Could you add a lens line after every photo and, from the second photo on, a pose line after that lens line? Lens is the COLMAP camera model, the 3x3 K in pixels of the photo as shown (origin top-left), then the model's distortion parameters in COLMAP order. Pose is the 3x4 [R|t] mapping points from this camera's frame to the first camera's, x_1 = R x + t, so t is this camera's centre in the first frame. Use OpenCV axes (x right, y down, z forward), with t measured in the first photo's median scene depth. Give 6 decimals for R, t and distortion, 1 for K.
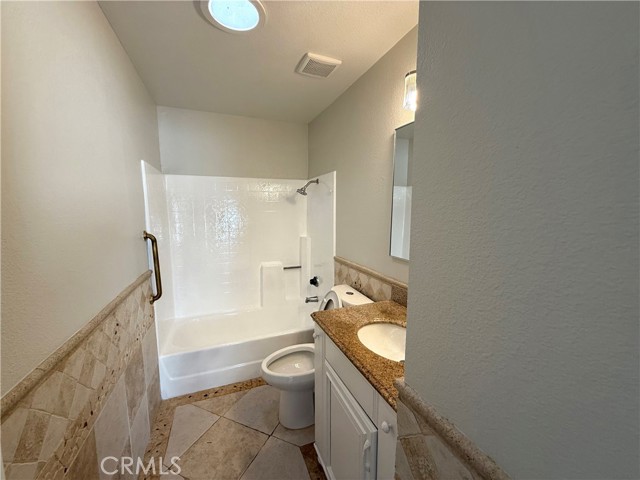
lens RADIAL K [[256.5, 0, 319.1], [0, 256.5, 240.3], [0, 0, 1]] dist [-0.000823, 0.000392]
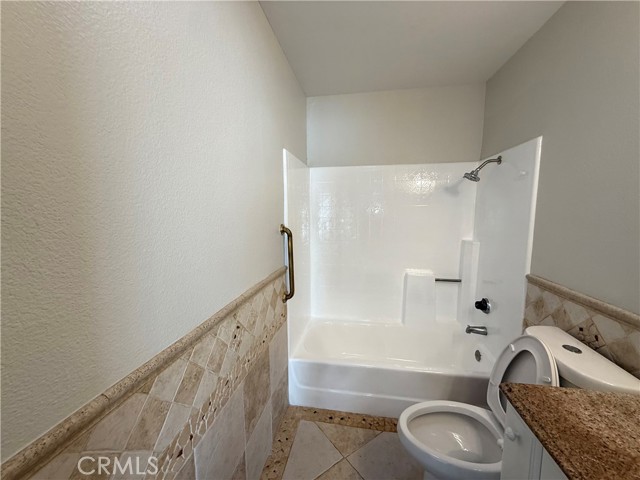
lens RADIAL K [[256.5, 0, 318.8], [0, 256.5, 240.2], [0, 0, 1]] dist [-0.000823, 0.000392]
pose [[0.853833, 0.059017, -0.517190, -0.069897], [-0.059471, 0.998106, 0.015713, -0.000459], [0.517138, 0.017342, 0.855726, 0.243448]]
